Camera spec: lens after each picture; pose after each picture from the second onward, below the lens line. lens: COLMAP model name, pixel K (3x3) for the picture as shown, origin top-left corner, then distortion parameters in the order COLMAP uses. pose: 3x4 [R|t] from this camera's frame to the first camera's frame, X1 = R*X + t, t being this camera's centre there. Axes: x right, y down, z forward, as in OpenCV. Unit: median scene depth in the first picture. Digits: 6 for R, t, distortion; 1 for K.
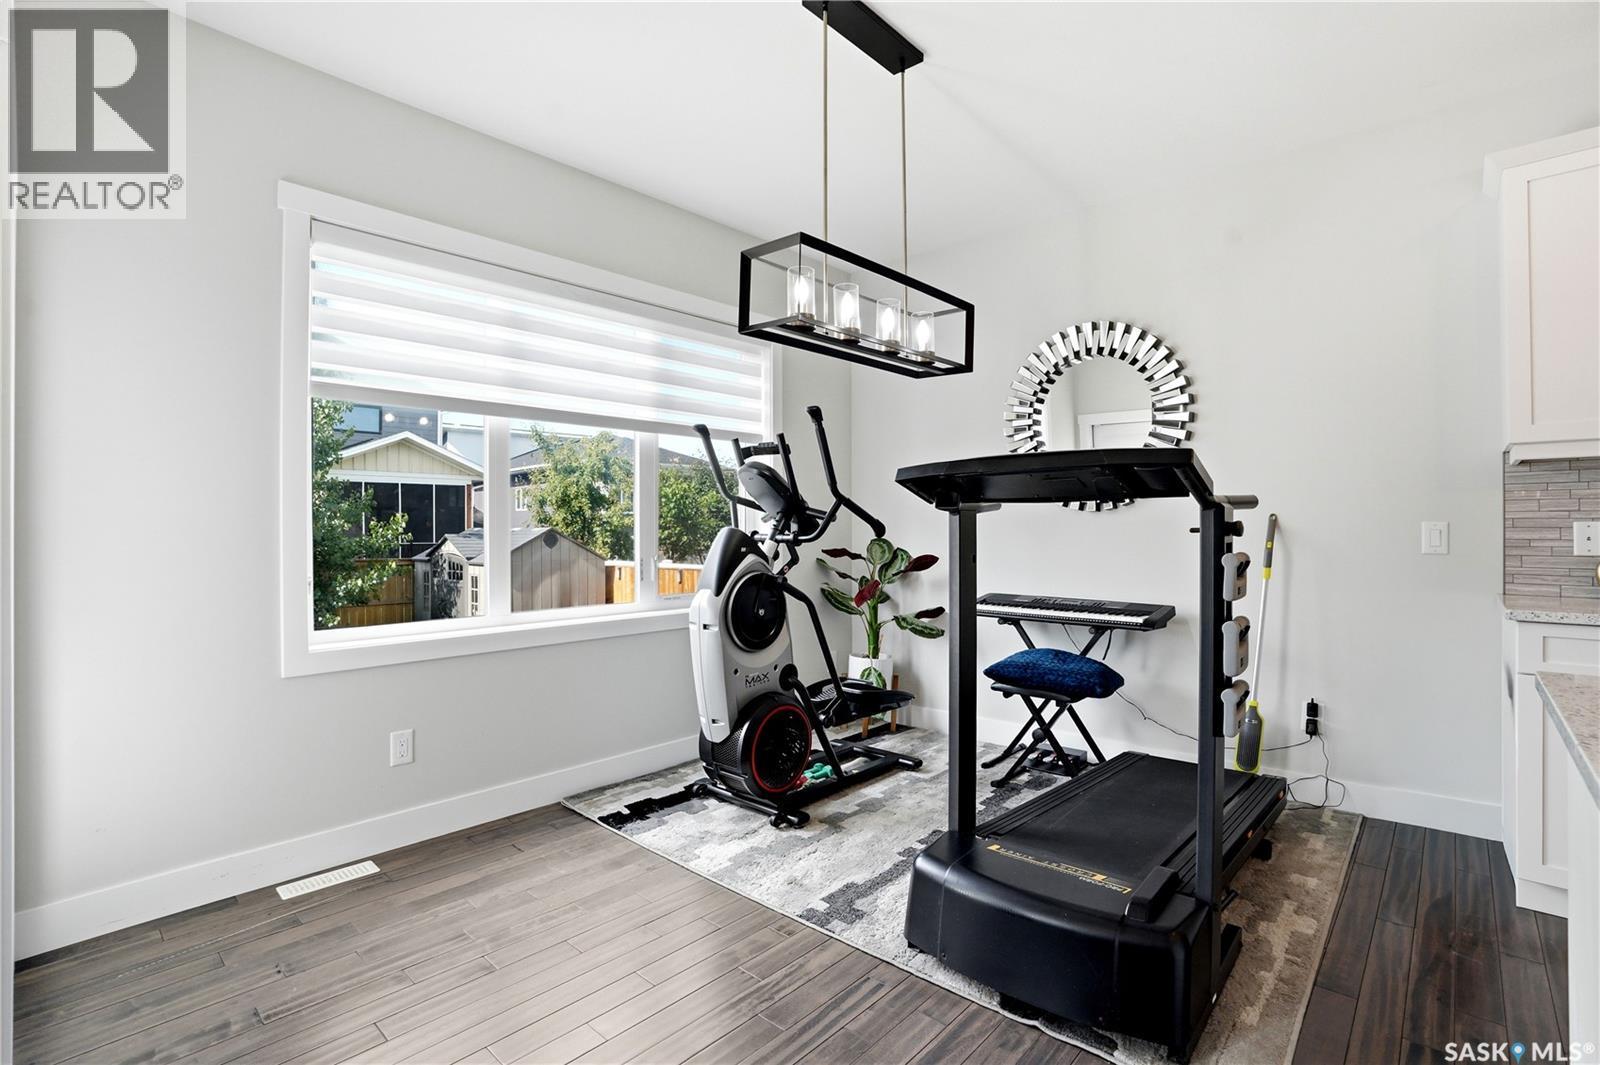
lens RADIAL K [[748.7, 0, 807.6], [0, 748.7, 522.8], [0, 0, 1]] dist [-0.080673, 0.038582]
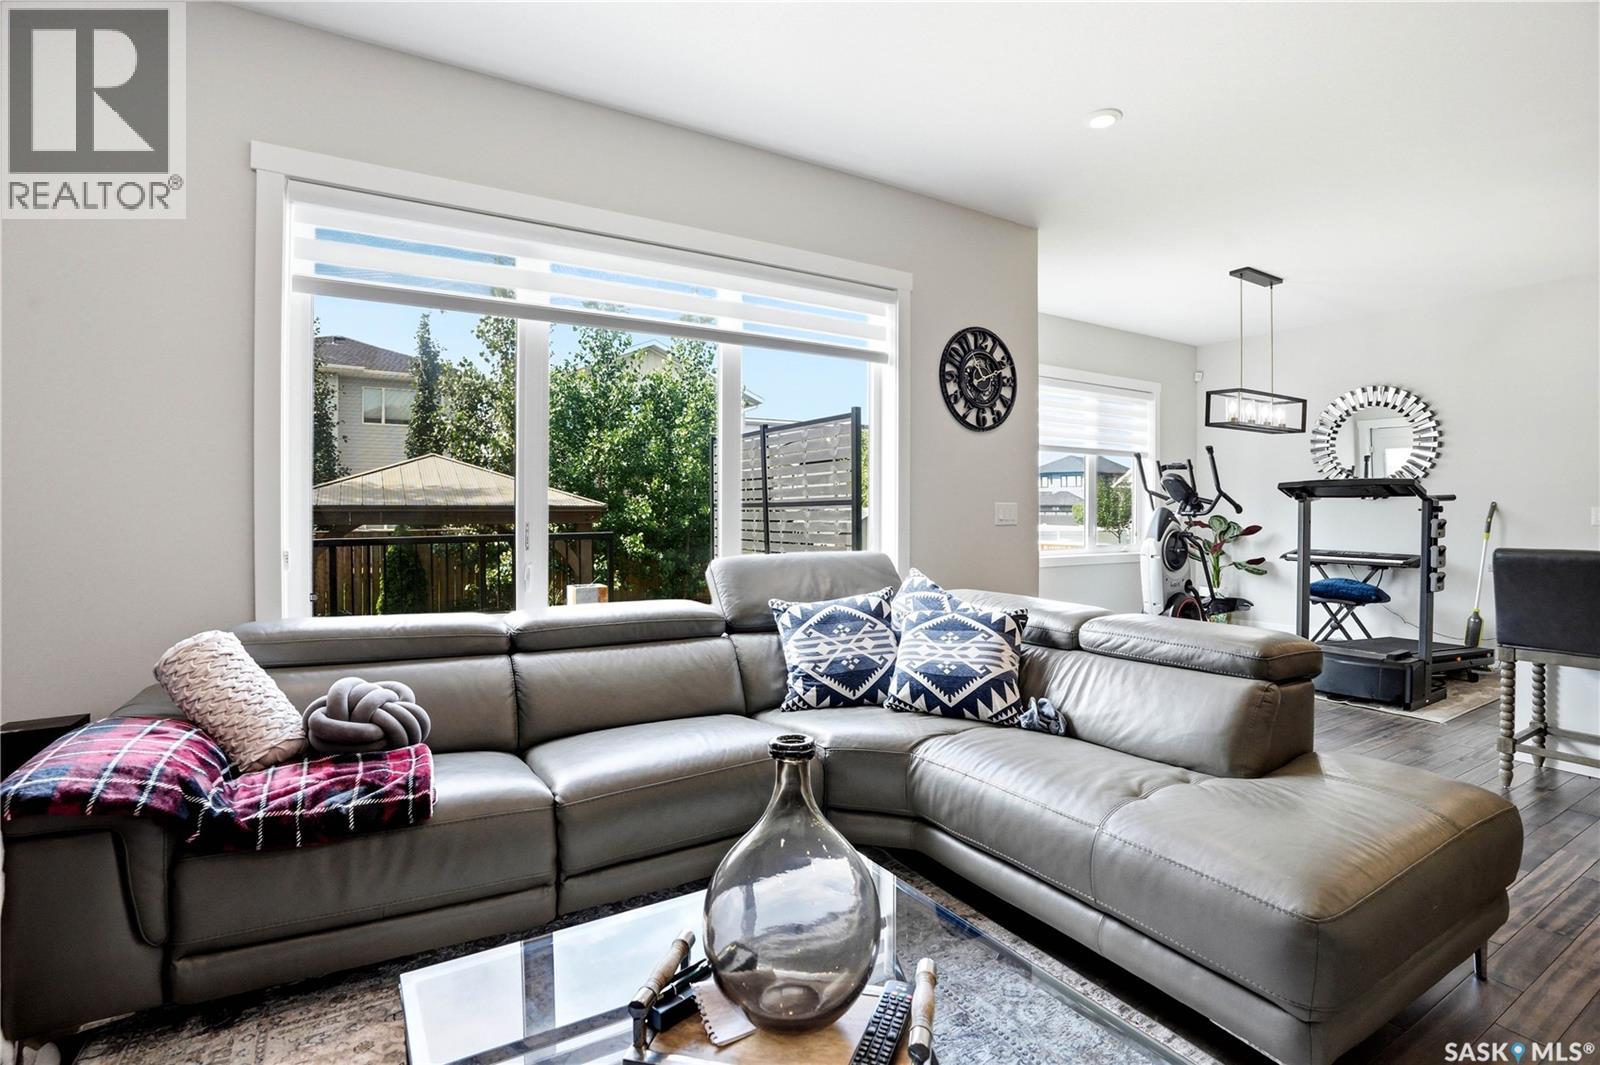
lens RADIAL K [[748.7, 0, 807.6], [0, 748.7, 522.8], [0, 0, 1]] dist [-0.080673, 0.038582]
pose [[0.957956, 0.010573, -0.286721, -0.409822], [-0.003623, 0.999687, 0.024758, 0.001166], [0.286893, -0.022678, 0.957694, -1.045233]]
